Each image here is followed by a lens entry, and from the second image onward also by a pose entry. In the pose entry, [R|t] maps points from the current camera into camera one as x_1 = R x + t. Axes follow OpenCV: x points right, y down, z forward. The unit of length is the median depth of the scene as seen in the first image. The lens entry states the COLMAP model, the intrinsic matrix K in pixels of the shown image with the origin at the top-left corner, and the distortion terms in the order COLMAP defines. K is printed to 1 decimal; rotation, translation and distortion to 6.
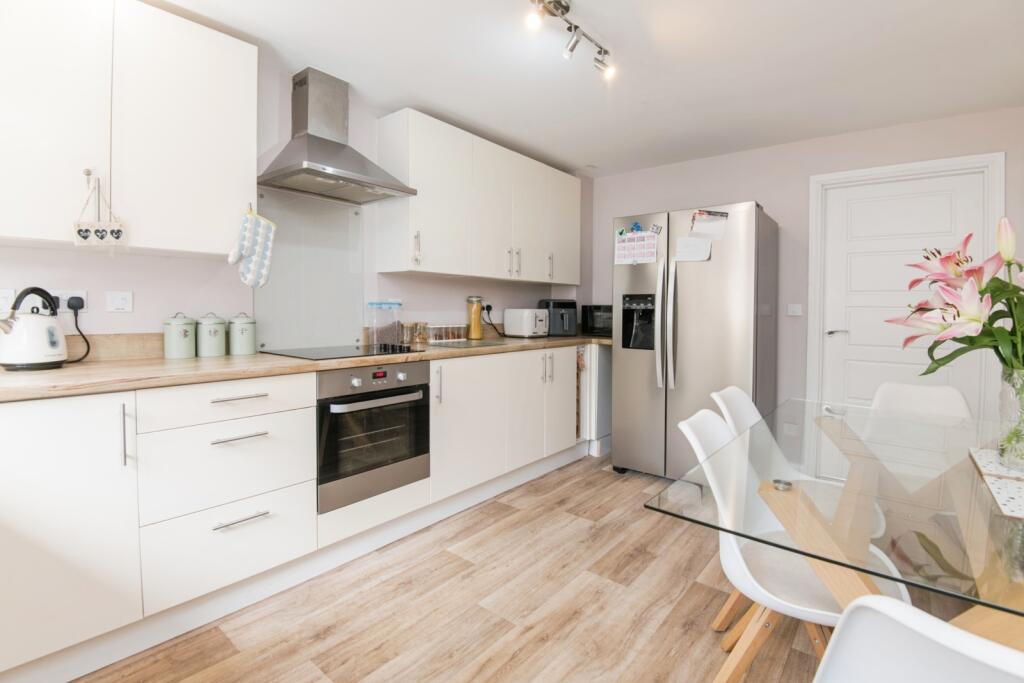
lens RADIAL K [[478.2, 0, 504.6], [0, 478.2, 335.1], [0, 0, 1]] dist [-0.000095, -0.018647]
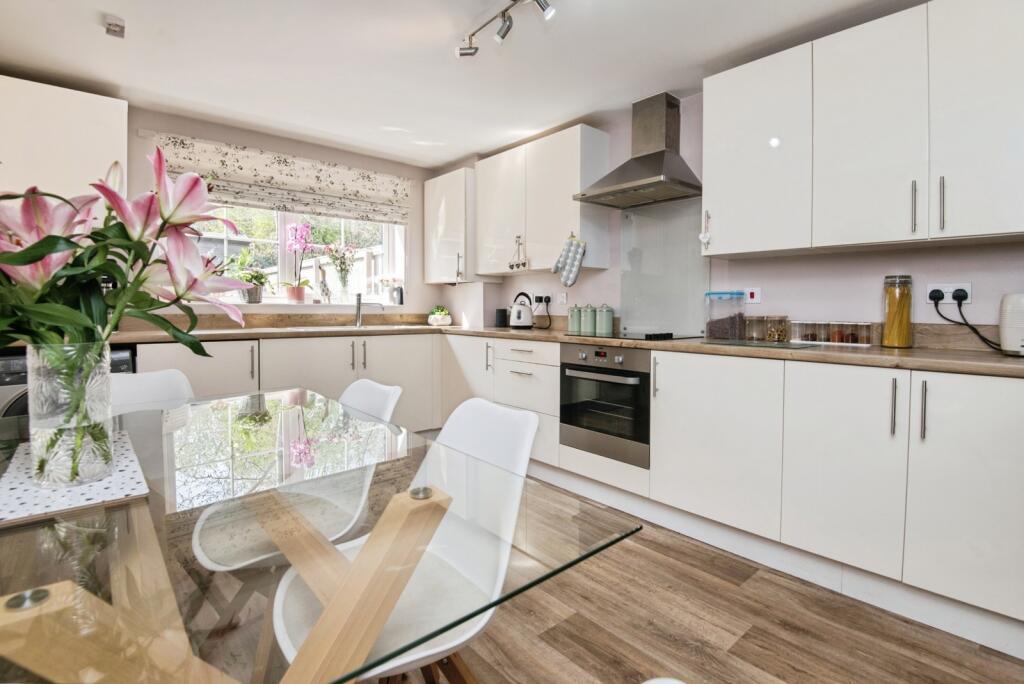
lens RADIAL K [[478.2, 0, 504.6], [0, 478.2, 335.6], [0, 0, 1]] dist [-0.000095, -0.018647]
pose [[-0.155743, 0.044979, -0.986773, 0.845426], [-0.063504, 0.996440, 0.055442, -0.011019], [0.985754, 0.071299, -0.152332, 0.846957]]
